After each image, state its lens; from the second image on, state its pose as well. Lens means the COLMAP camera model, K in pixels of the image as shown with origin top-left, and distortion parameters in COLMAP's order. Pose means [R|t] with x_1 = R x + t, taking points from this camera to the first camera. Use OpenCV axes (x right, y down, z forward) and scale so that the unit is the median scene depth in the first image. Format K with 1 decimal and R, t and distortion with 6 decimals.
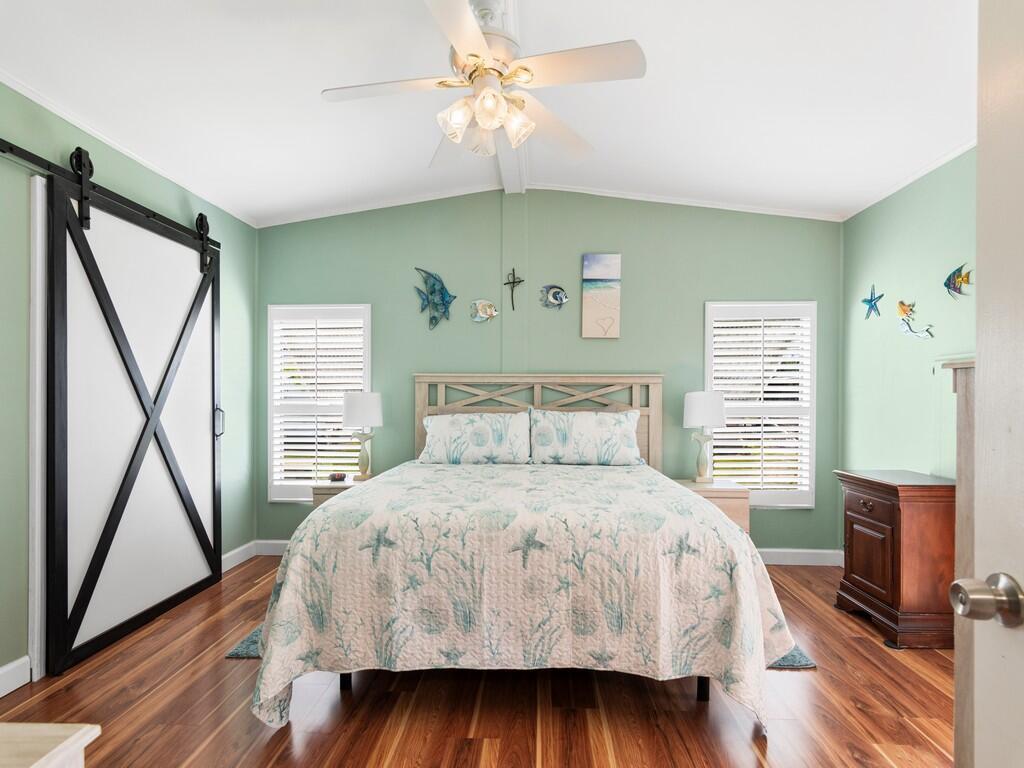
lens RADIAL K [[500.9, 0, 485.7], [0, 500.9, 396.4], [0, 0, 1]] dist [-0.006721, 0.002994]
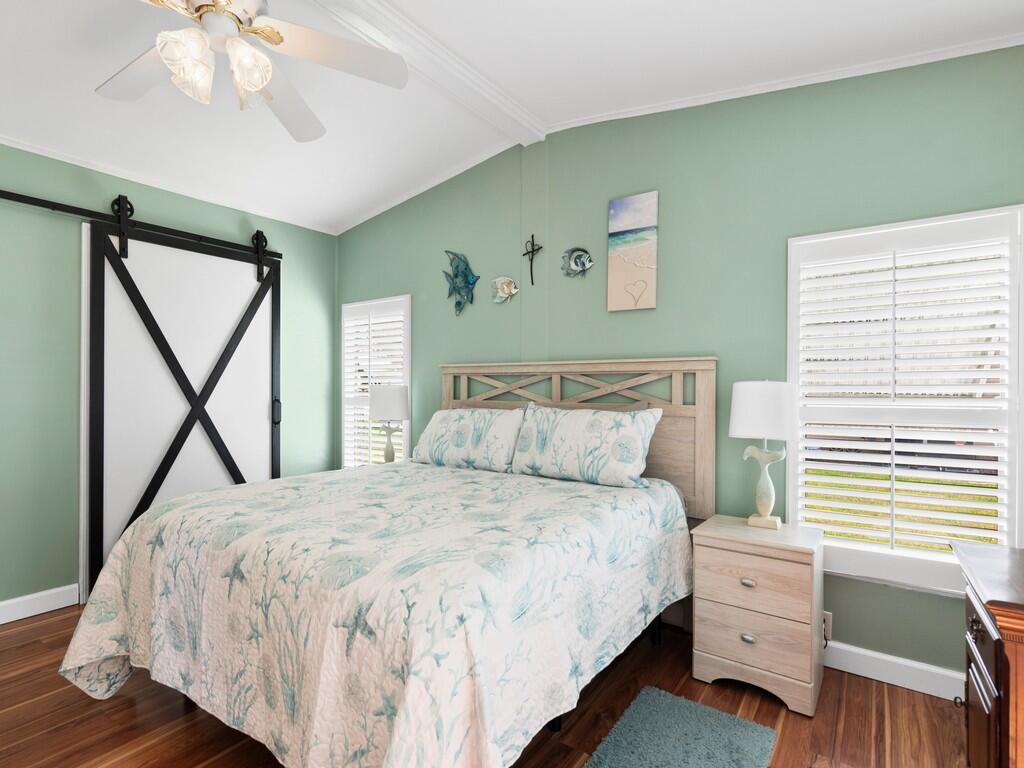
lens RADIAL K [[500.9, 0, 513.0], [0, 500.9, 387.0], [0, 0, 1]] dist [-0.006721, 0.002994]
pose [[0.853475, -0.001460, -0.521131, 0.513539], [0.000148, 0.999997, -0.002558, -0.001722], [0.521133, 0.002106, 0.853473, 0.311282]]
